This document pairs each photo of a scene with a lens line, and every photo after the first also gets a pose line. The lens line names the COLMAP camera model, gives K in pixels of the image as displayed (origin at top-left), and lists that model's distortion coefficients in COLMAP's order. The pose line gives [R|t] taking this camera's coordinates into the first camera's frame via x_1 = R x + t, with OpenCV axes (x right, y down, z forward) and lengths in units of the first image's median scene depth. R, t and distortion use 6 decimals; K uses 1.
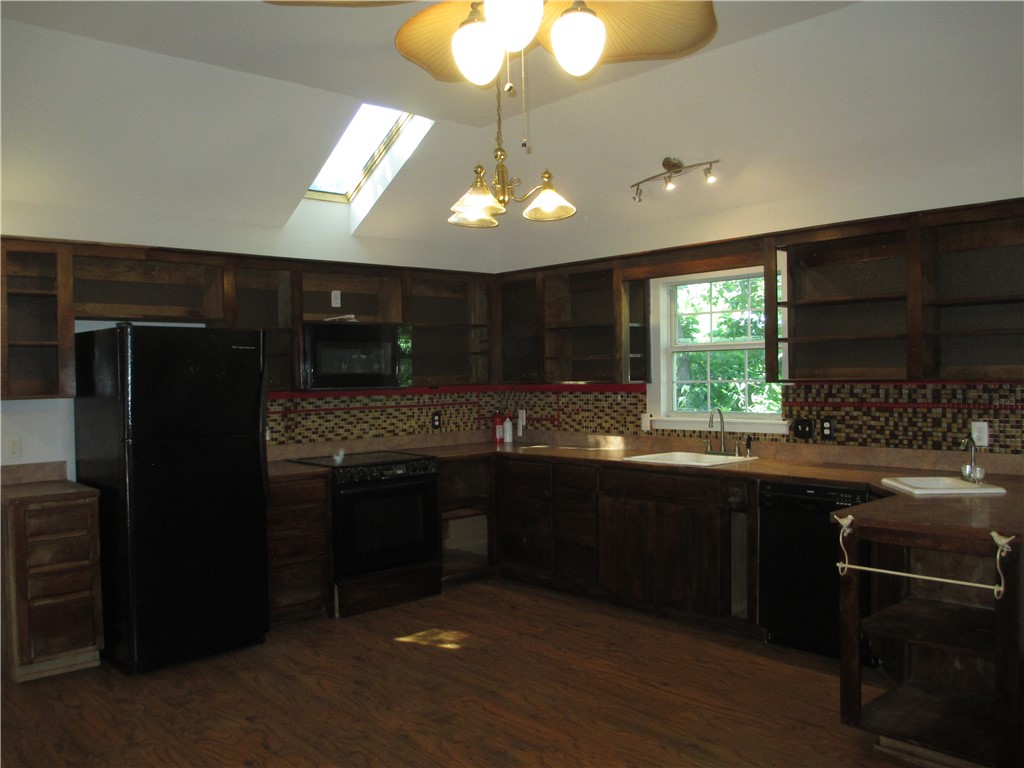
lens RADIAL K [[855.3, 0, 508.0], [0, 855.3, 381.4], [0, 0, 1]] dist [-0.072800, 0.044429]
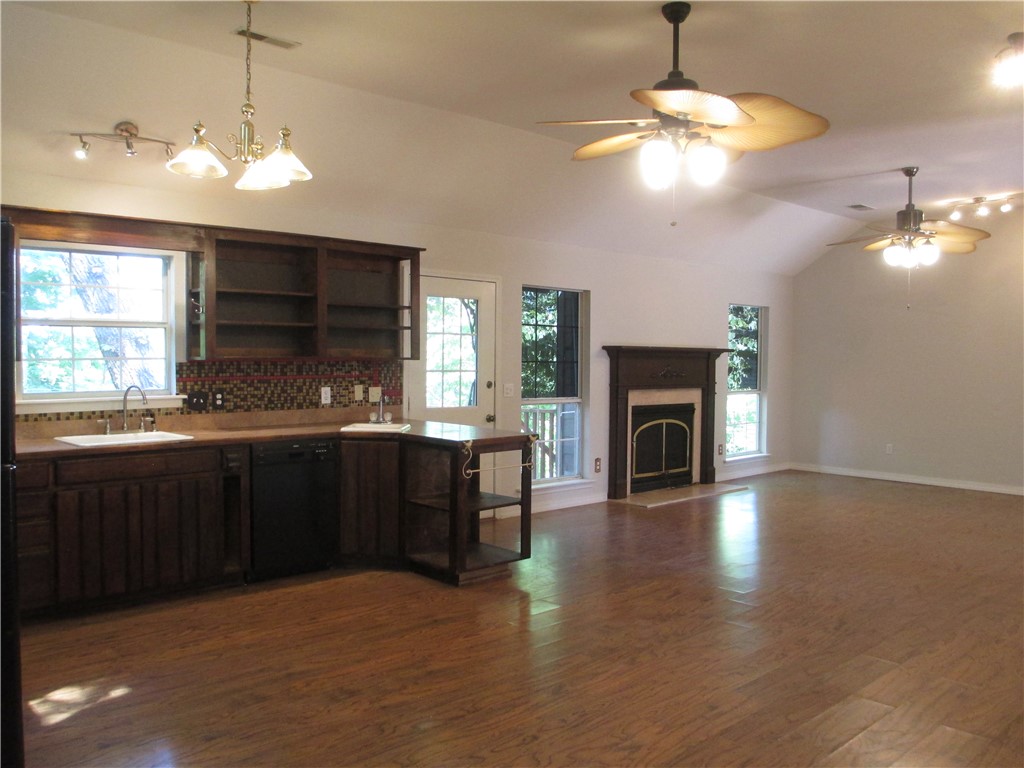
lens RADIAL K [[855.3, 0, 508.0], [0, 855.3, 381.4], [0, 0, 1]] dist [-0.072800, 0.044429]
pose [[-0.016069, -0.018103, 0.999707, -0.706545], [0.004932, 0.999822, 0.018185, 0.010085], [-0.999859, 0.005223, -0.015976, 0.547508]]
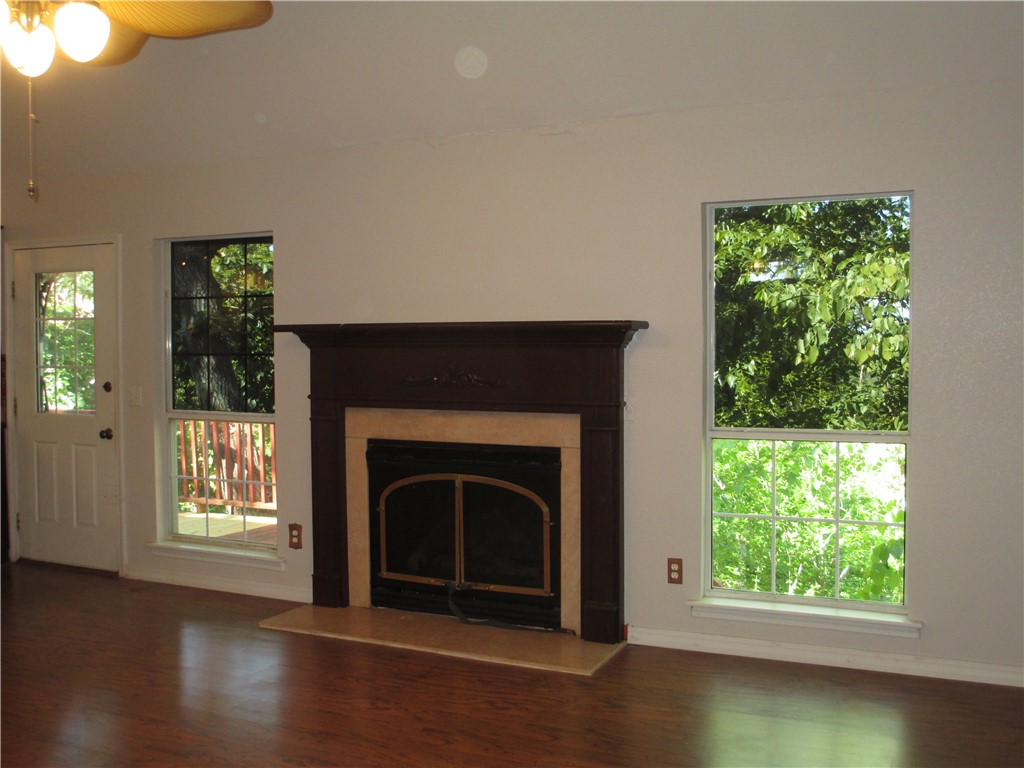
lens RADIAL K [[1015.2, 0, 512.3], [0, 1015.2, 379.5], [0, 0, 1]] dist [-0.057013, 0.002097]
pose [[0.924763, -0.011265, 0.380376, 0.622748], [0.002309, 0.999709, 0.023994, 0.004550], [-0.380536, -0.021310, 0.924520, -0.665894]]
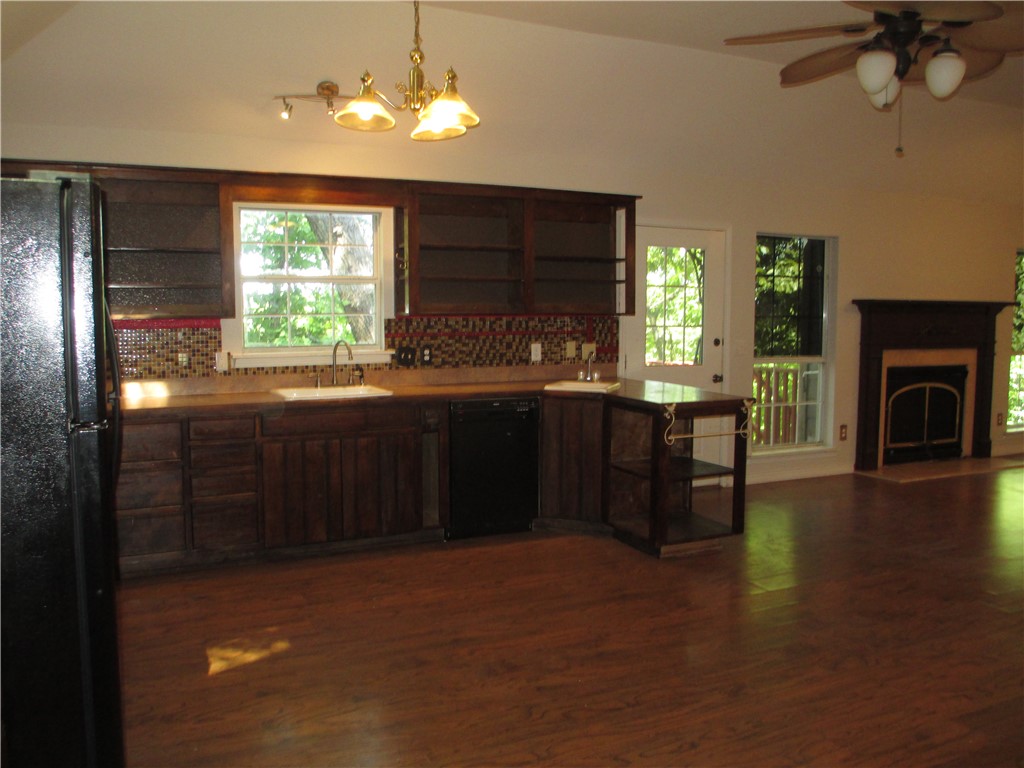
lens RADIAL K [[855.3, 0, 508.0], [0, 855.3, 381.4], [0, 0, 1]] dist [-0.072800, 0.044429]
pose [[0.293495, -0.068103, 0.953532, -0.636119], [0.005248, 0.997559, 0.069632, 0.008807], [-0.955946, -0.015433, 0.293135, 0.481879]]
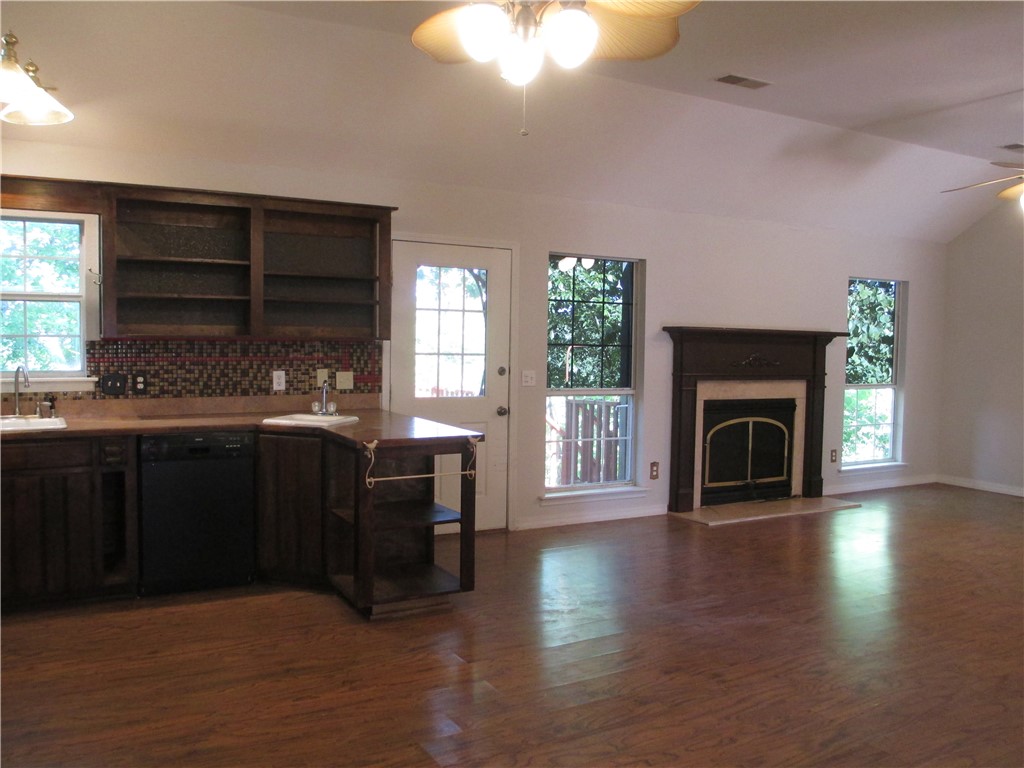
lens RADIAL K [[855.3, 0, 508.0], [0, 855.3, 381.4], [0, 0, 1]] dist [-0.072800, 0.044429]
pose [[0.222334, -0.032527, 0.974428, -0.463489], [-0.006037, 0.999378, 0.034737, 0.013569], [-0.974952, -0.013606, 0.222000, 0.297103]]
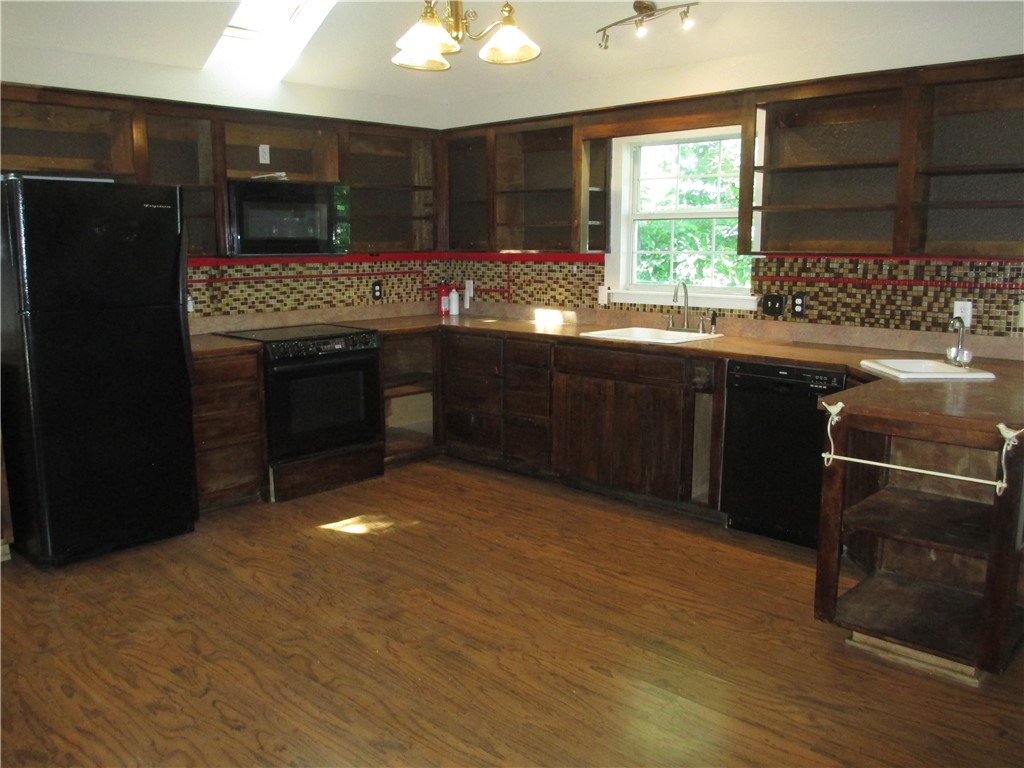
lens RADIAL K [[855.3, 0, 508.0], [0, 855.3, 381.4], [0, 0, 1]] dist [-0.072800, 0.044429]
pose [[0.997335, 0.003501, 0.072868, -0.011158], [-0.014420, 0.988601, 0.149866, 0.002567], [-0.071513, -0.150518, 0.986017, 0.074108]]
